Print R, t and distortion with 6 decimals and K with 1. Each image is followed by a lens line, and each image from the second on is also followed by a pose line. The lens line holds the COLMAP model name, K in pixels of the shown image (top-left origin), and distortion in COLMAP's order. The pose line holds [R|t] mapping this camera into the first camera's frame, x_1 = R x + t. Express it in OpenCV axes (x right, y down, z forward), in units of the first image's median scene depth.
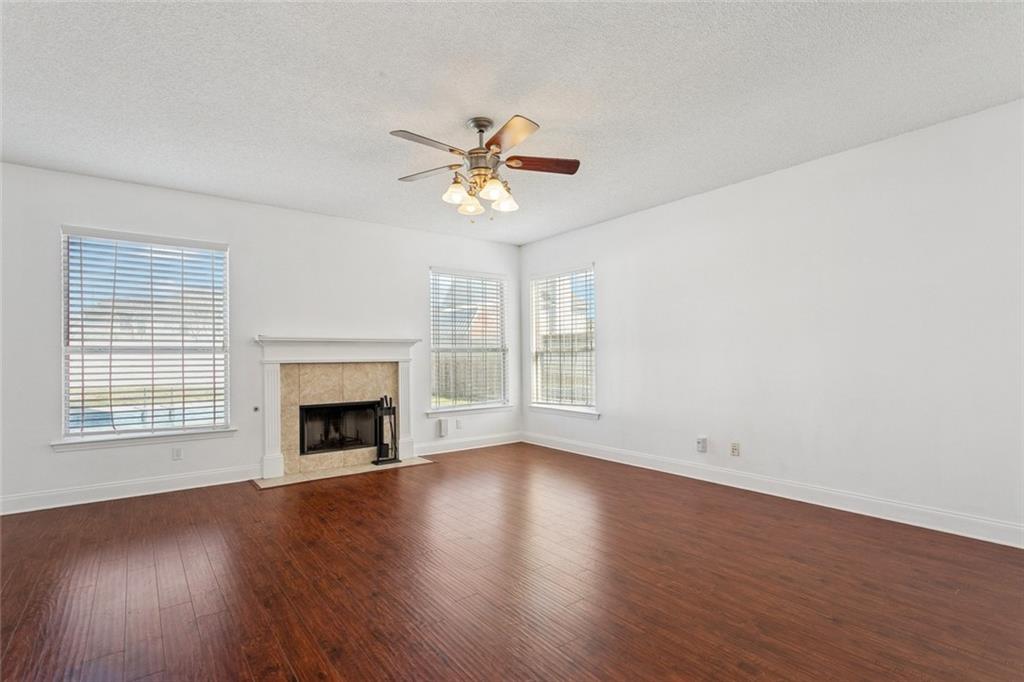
lens RADIAL K [[486.8, 0, 517.1], [0, 486.8, 345.6], [0, 0, 1]] dist [0.003104, 0.000339]
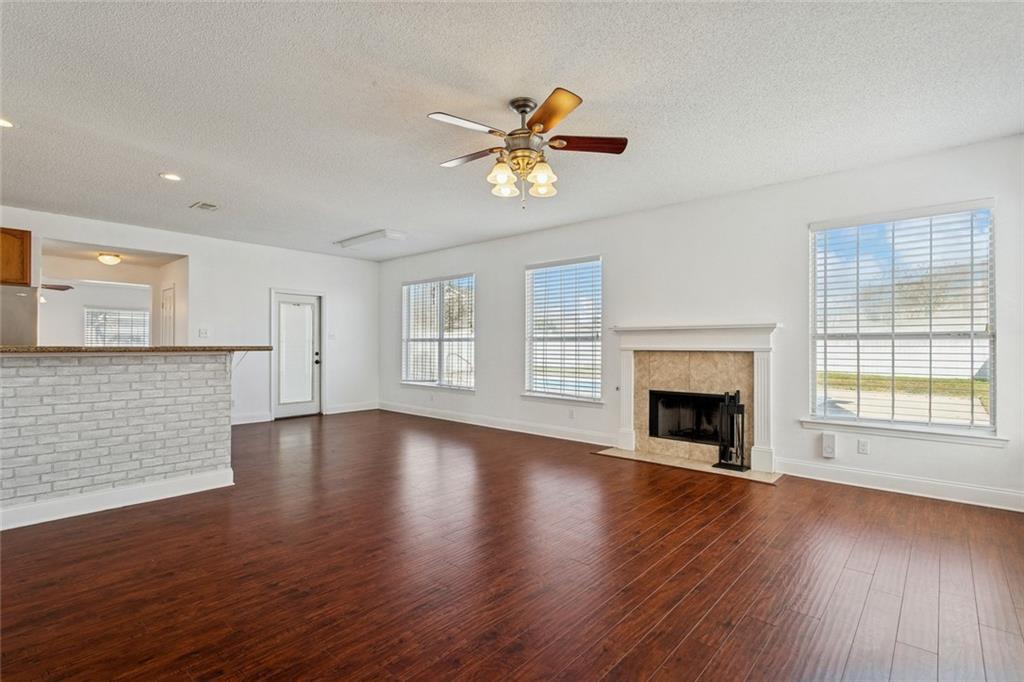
lens RADIAL K [[486.8, 0, 517.1], [0, 486.8, 345.6], [0, 0, 1]] dist [0.003104, 0.000339]
pose [[0.186886, 0.009082, -0.982340, 0.541846], [0.019592, 0.999724, 0.012970, 0.005426], [0.982186, -0.021670, 0.186657, 0.506387]]
